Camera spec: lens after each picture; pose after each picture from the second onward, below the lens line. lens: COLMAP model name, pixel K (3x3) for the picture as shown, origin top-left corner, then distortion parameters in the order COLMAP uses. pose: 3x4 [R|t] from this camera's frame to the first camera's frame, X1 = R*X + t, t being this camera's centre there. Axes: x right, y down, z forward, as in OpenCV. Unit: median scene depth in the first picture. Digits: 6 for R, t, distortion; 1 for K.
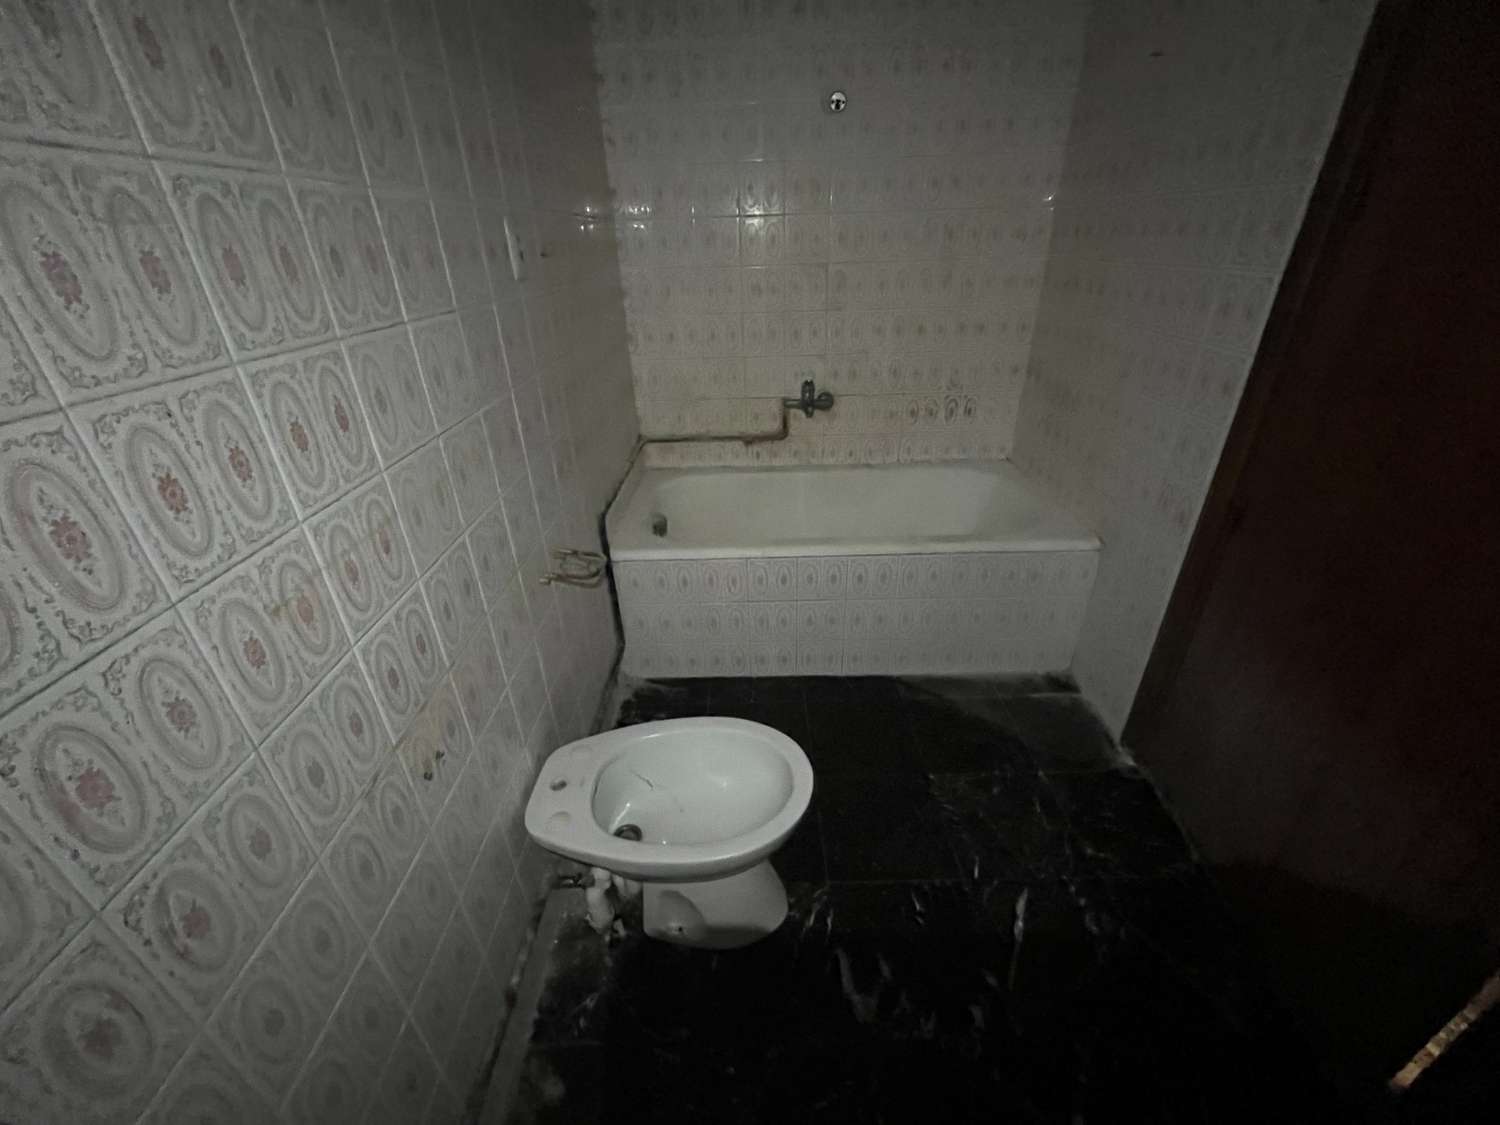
lens RADIAL K [[605.3, 0, 756.8], [0, 605.3, 569.8], [0, 0, 1]] dist [-0.003623, -0.000084]
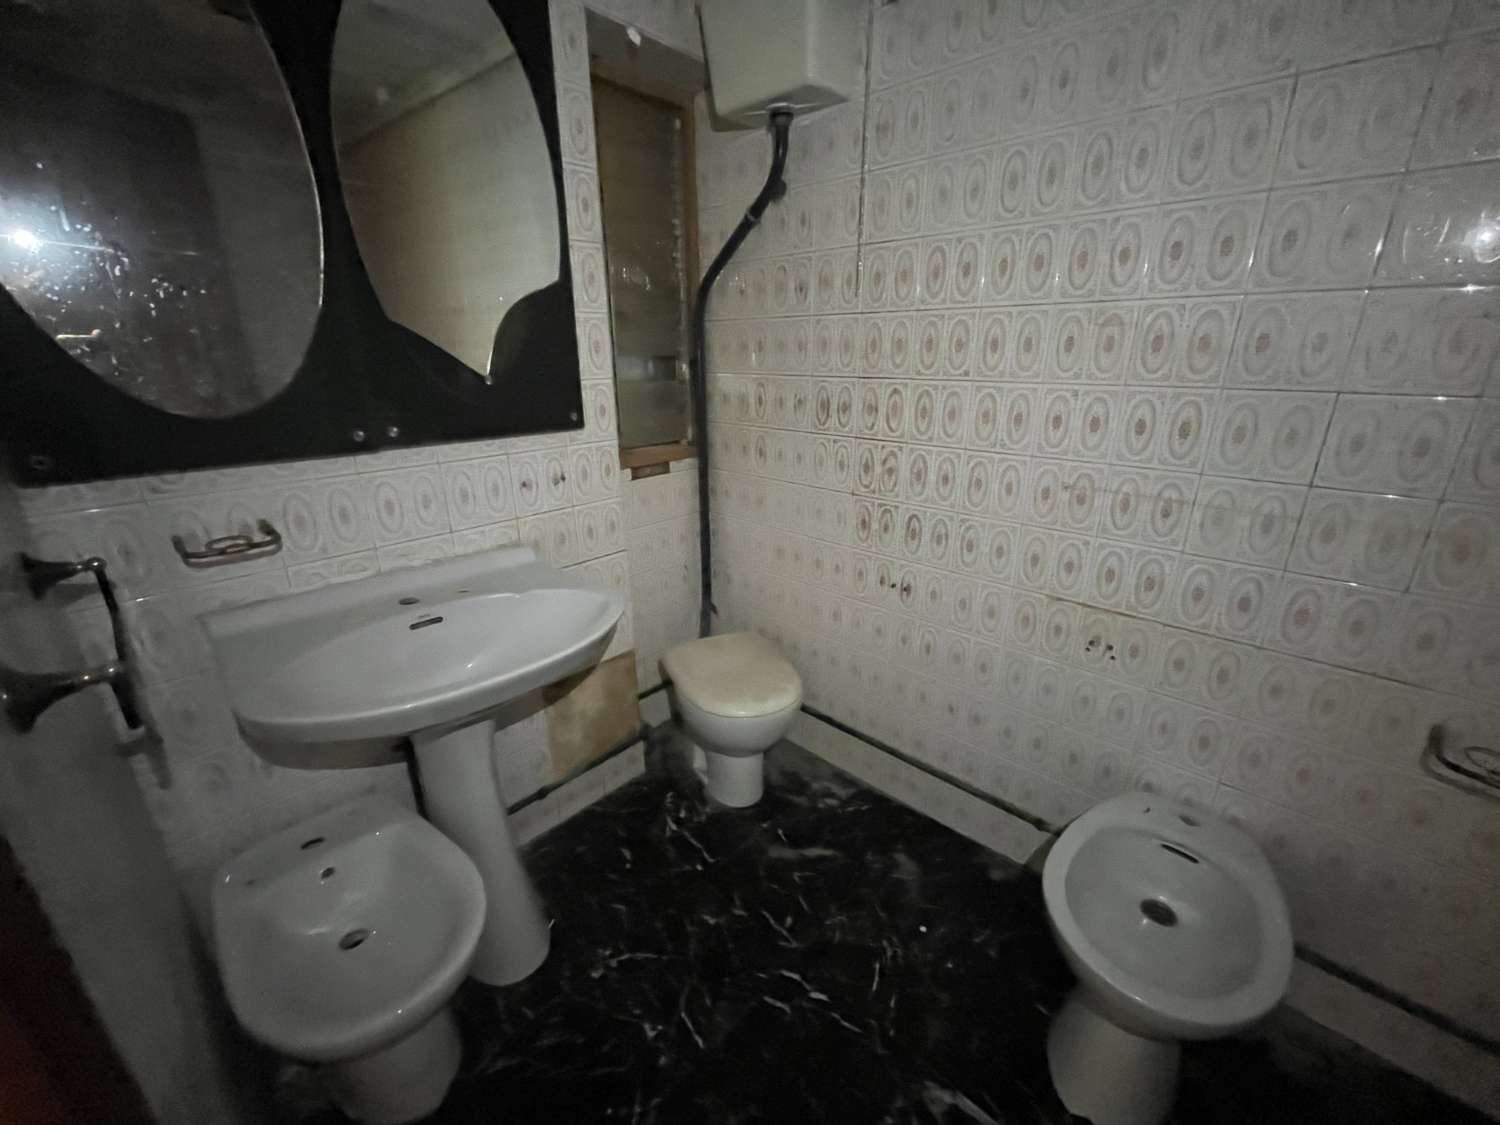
lens RADIAL K [[605.3, 0, 751.1], [0, 605.3, 561.5], [0, 0, 1]] dist [-0.003623, -0.000084]
pose [[-0.681863, 0.263854, -0.682235, 1.416021], [-0.336227, 0.715254, 0.612669, -0.630143], [0.649626, 0.647142, -0.398990, 1.149604]]
